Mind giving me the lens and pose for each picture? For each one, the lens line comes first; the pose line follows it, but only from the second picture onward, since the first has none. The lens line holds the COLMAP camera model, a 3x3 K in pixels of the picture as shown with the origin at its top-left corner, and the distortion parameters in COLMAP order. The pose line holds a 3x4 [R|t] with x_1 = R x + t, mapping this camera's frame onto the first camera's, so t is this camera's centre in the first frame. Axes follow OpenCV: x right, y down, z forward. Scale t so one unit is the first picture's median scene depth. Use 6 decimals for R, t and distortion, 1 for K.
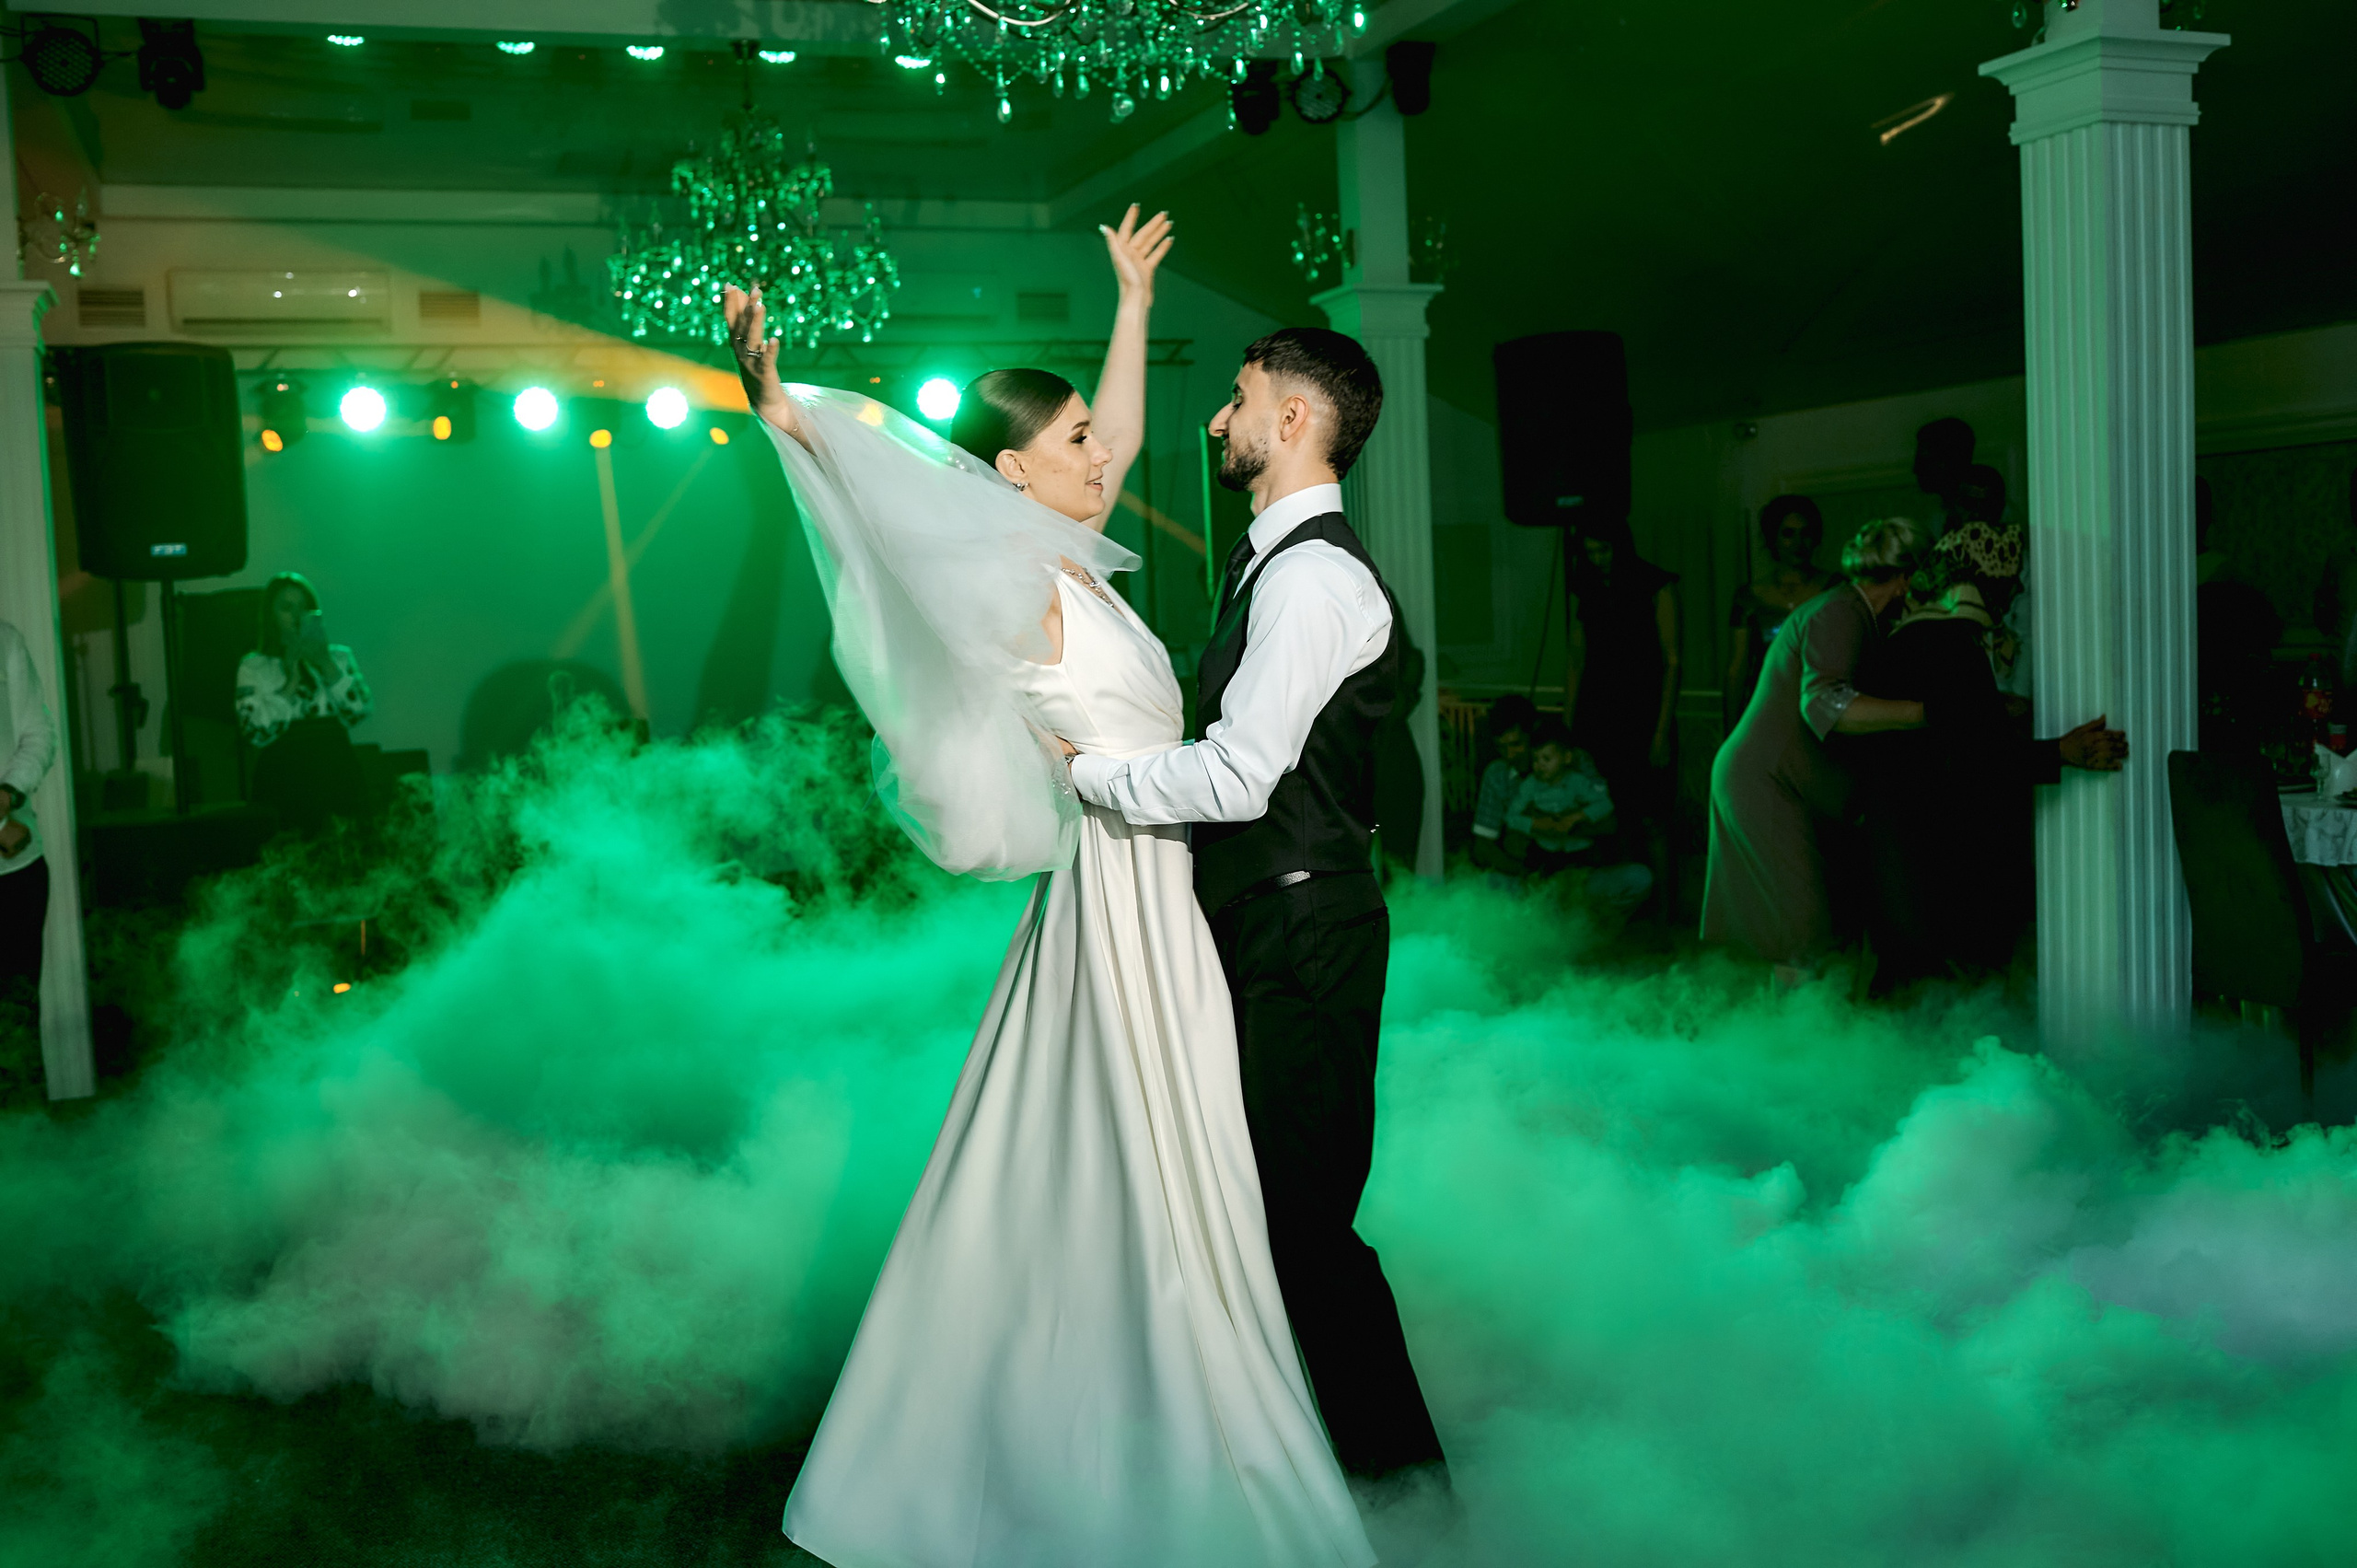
lens RADIAL K [[2280.5, 0, 1178.5], [0, 2280.5, 784.0], [0, 0, 1]] dist [-0.089837, 0.073313]
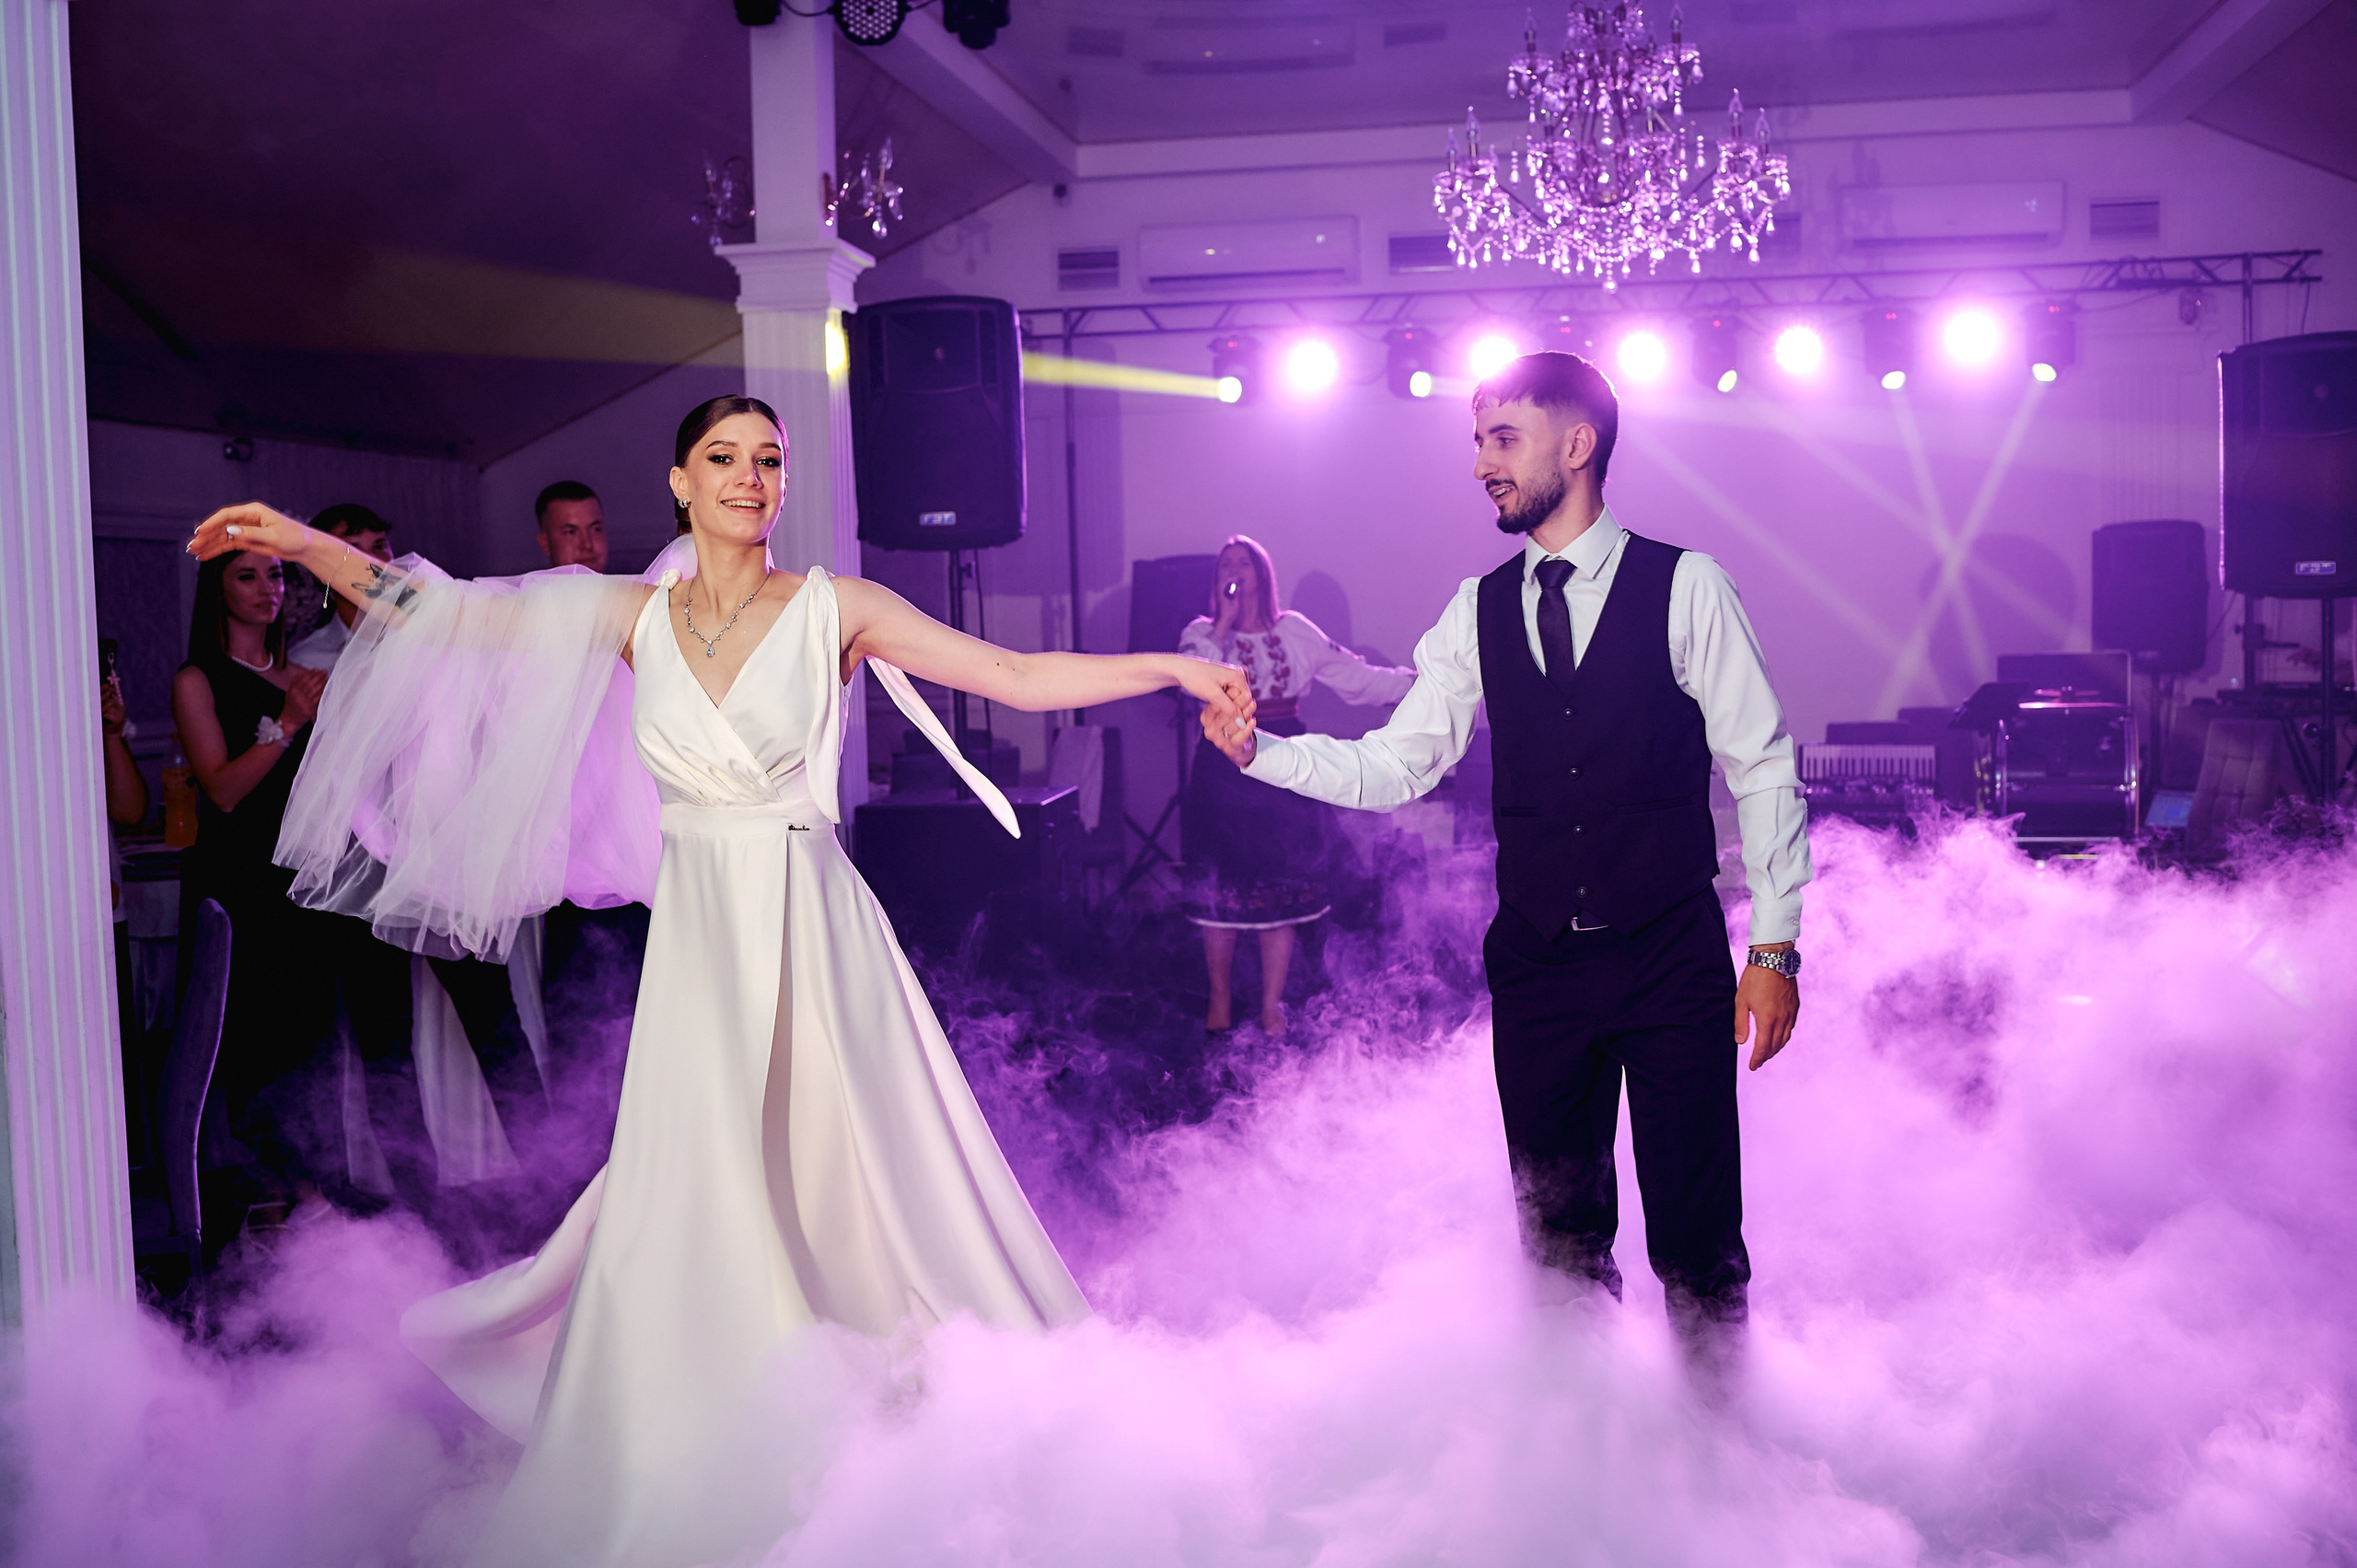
lens RADIAL K [[2280.5, 0, 1178.5], [0, 2280.5, 784.0], [0, 0, 1]] dist [-0.089837, 0.073313]
pose [[0.853518, 0.058617, -0.517756, 0.122534], [-0.049474, 0.998280, 0.031461, -0.025831], [0.518710, -0.001237, 0.854950, 0.216319]]
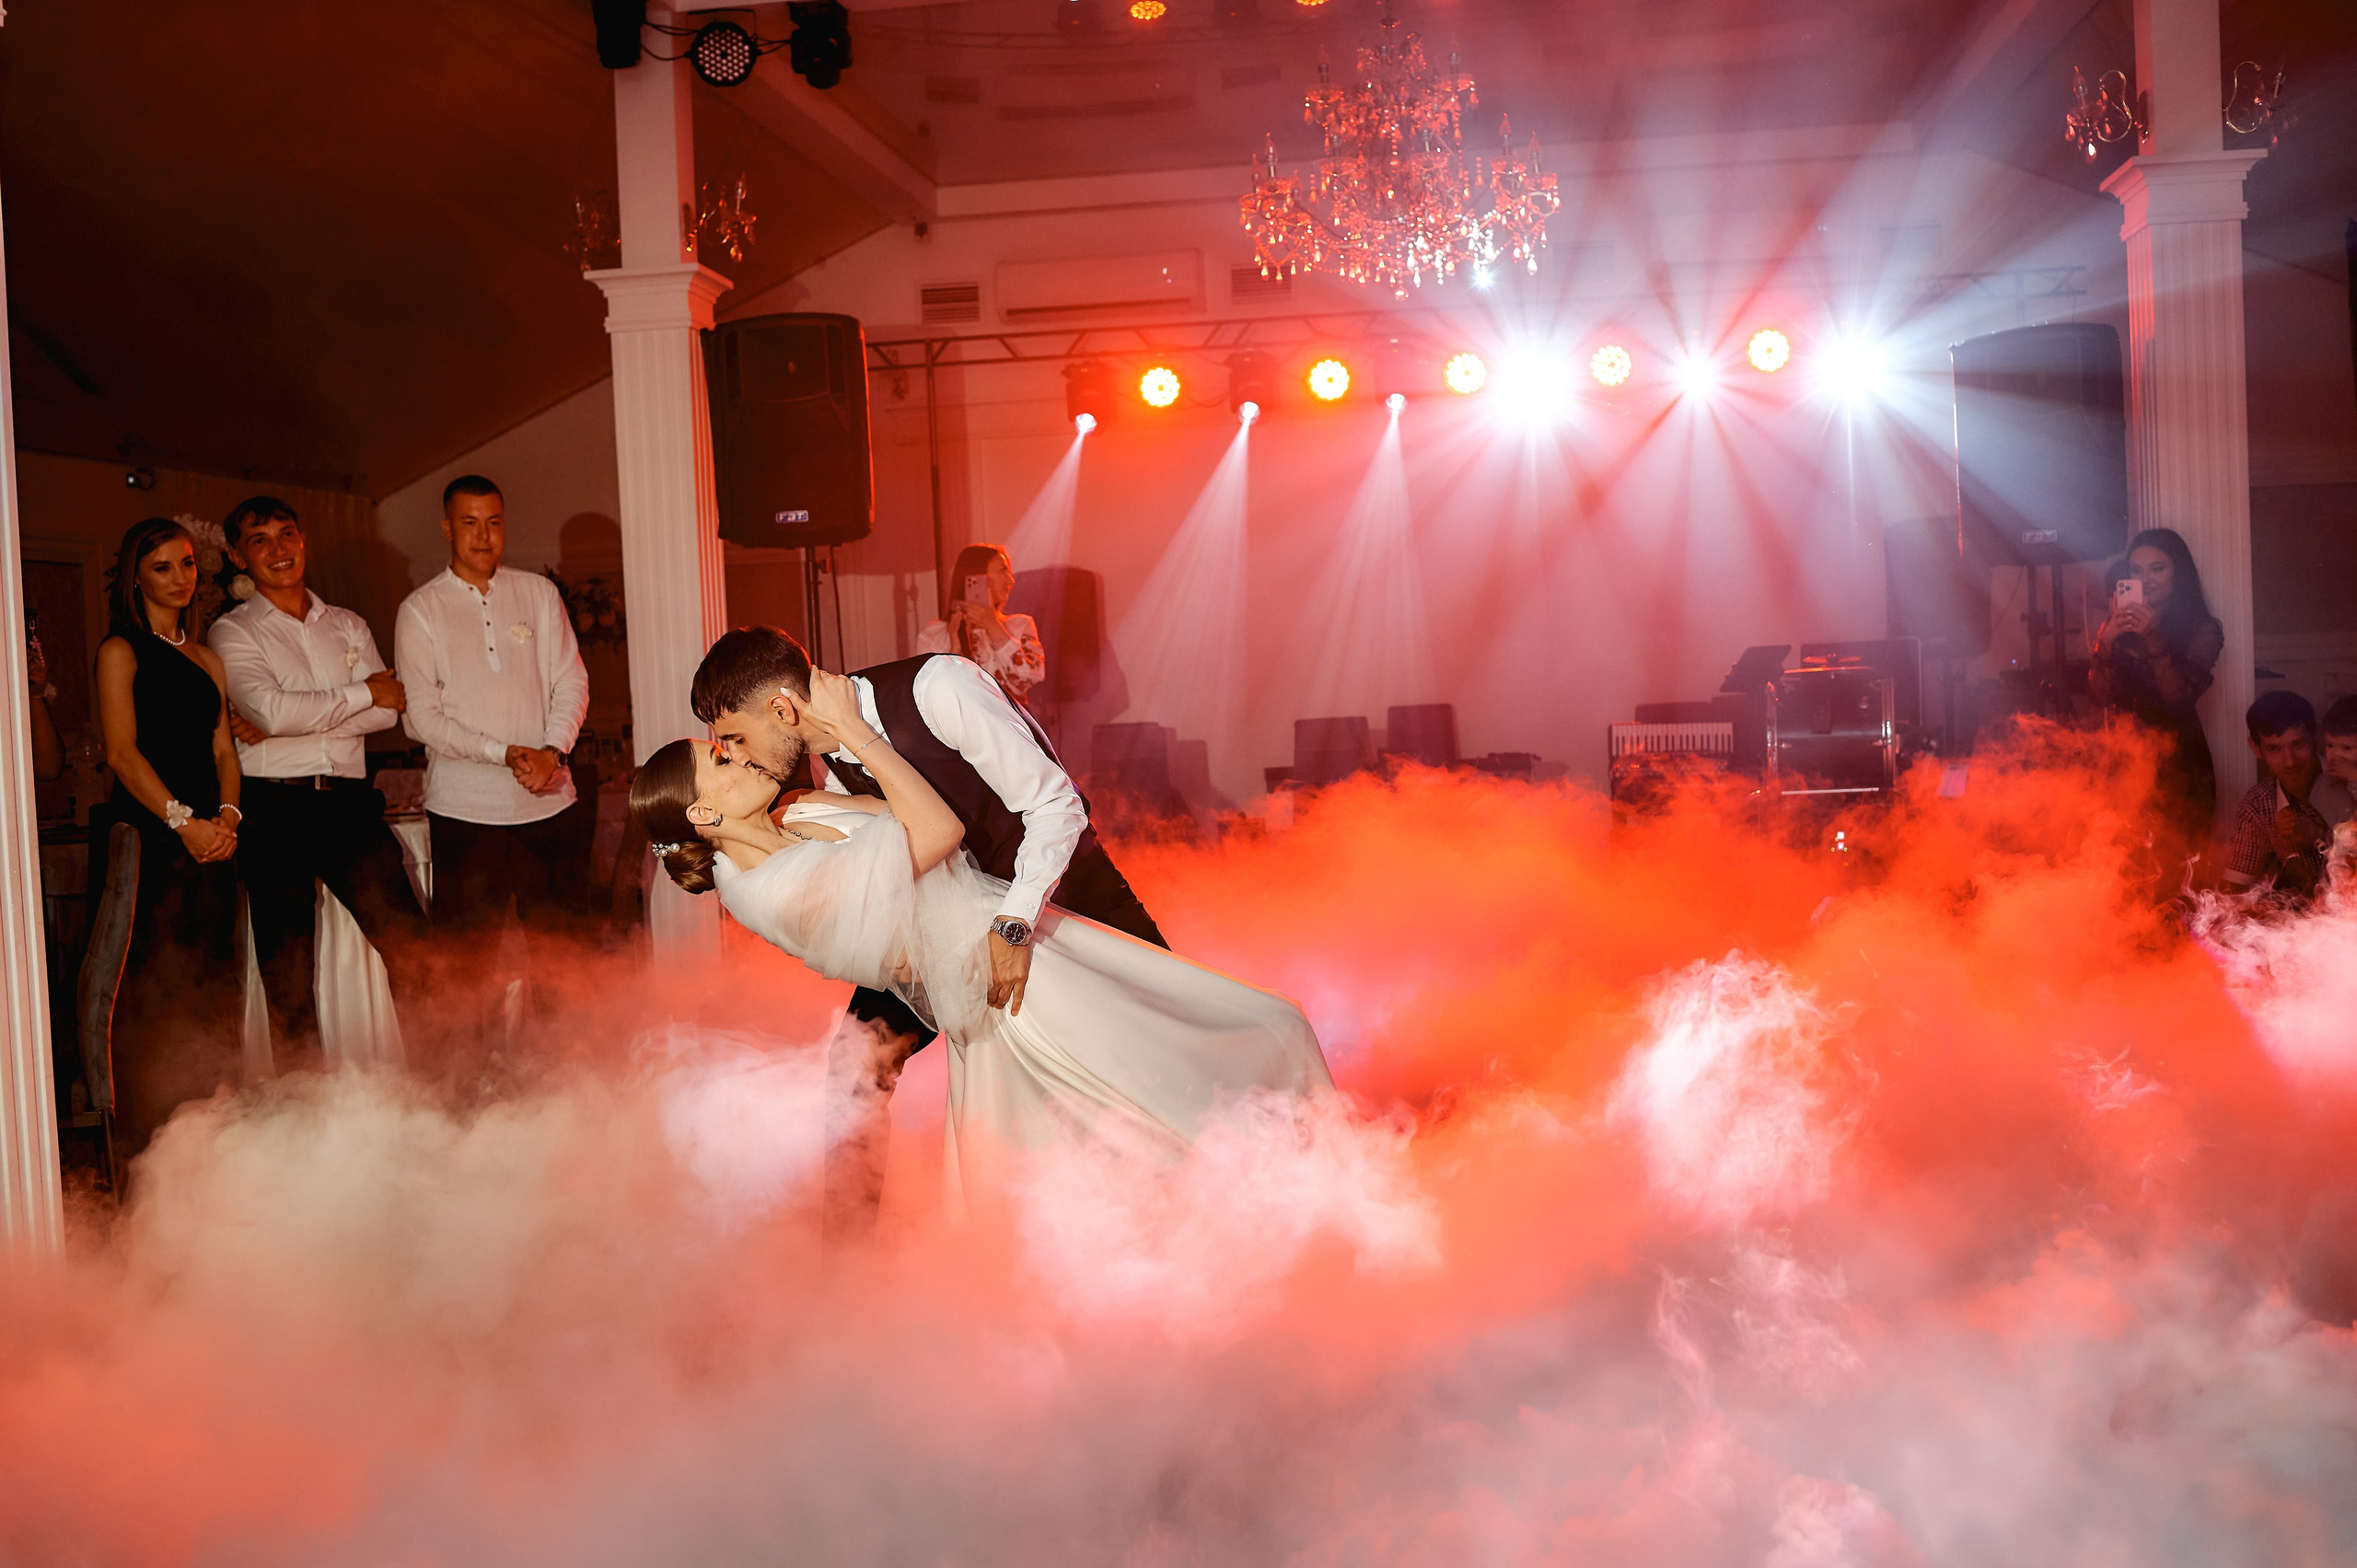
lens RADIAL K [[2280.5, 0, 1178.5], [0, 2280.5, 784.0], [0, 0, 1]] dist [-0.089837, 0.073313]
pose [[0.873122, 0.027261, -0.486739, 0.190840], [-0.029610, 0.999557, 0.002868, 0.008344], [0.486601, 0.011908, 0.873543, 0.166470]]
